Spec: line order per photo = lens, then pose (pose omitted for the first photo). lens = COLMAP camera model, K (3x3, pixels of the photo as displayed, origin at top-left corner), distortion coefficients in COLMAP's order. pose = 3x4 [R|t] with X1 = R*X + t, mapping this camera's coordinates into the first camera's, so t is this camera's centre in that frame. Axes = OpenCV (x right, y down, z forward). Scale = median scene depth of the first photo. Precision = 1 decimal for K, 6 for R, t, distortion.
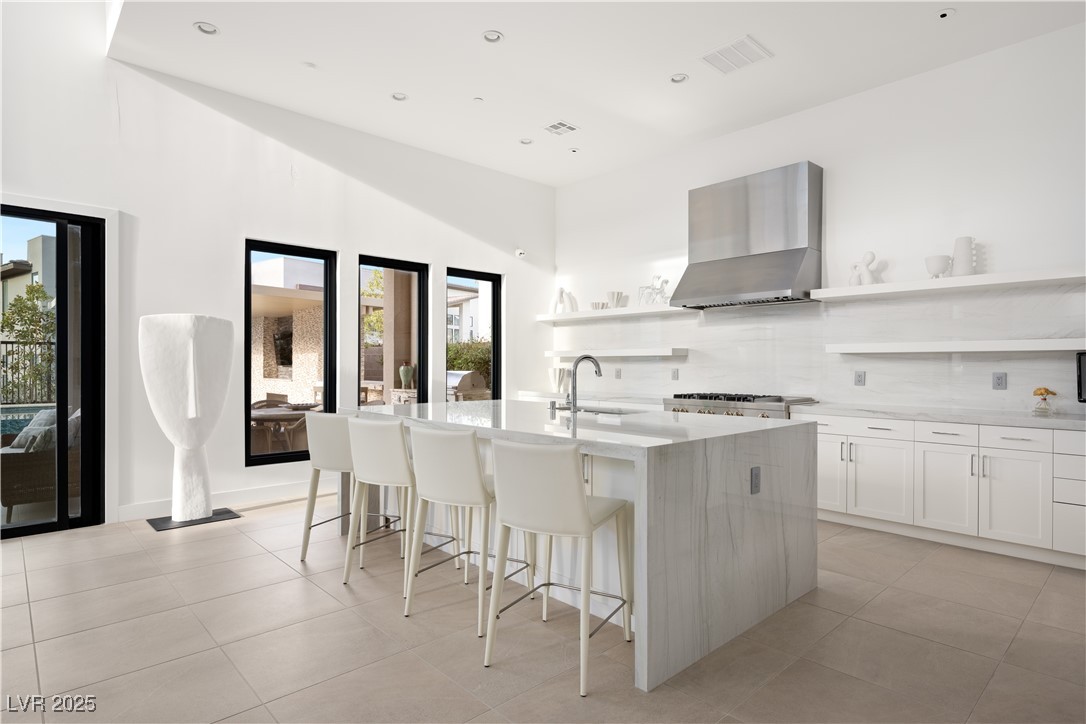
lens RADIAL K [[581.2, 0, 535.9], [0, 581.2, 365.3], [0, 0, 1]] dist [-0.003713, -0.000168]
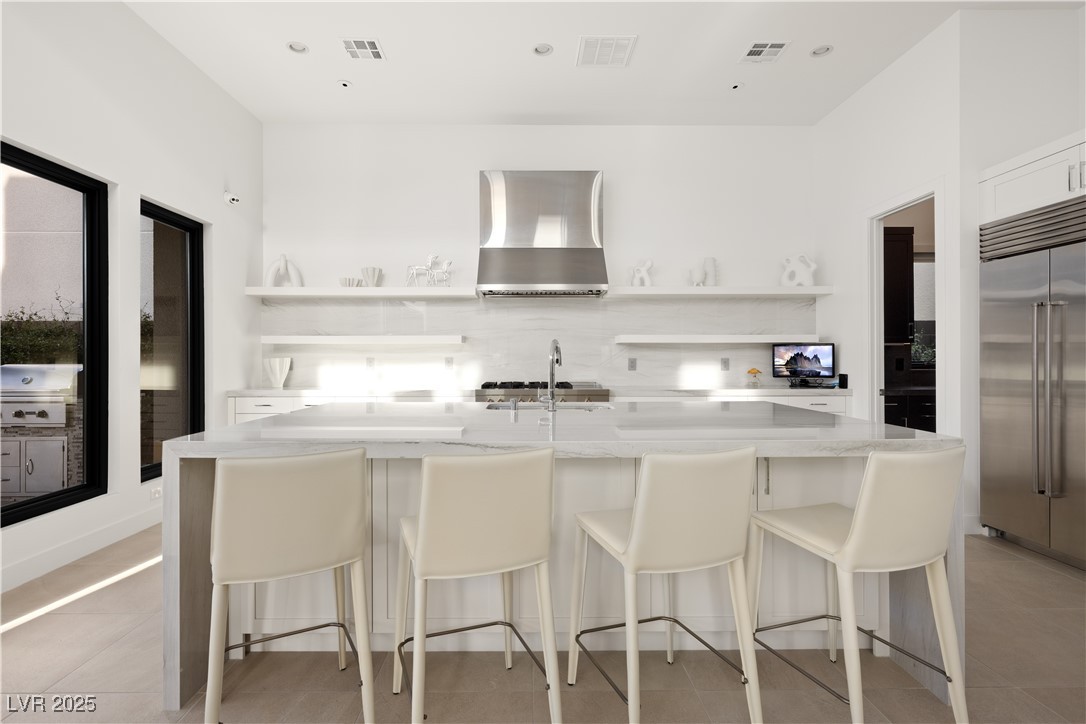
lens RADIAL K [[528.3, 0, 537.1], [0, 528.3, 358.9], [0, 0, 1]] dist [0.006342, 0.000301]
pose [[0.664616, -0.006676, 0.747155, -0.381419], [0.004529, 0.999978, 0.004906, 0.004998], [-0.747171, 0.000124, 0.664632, 0.415384]]
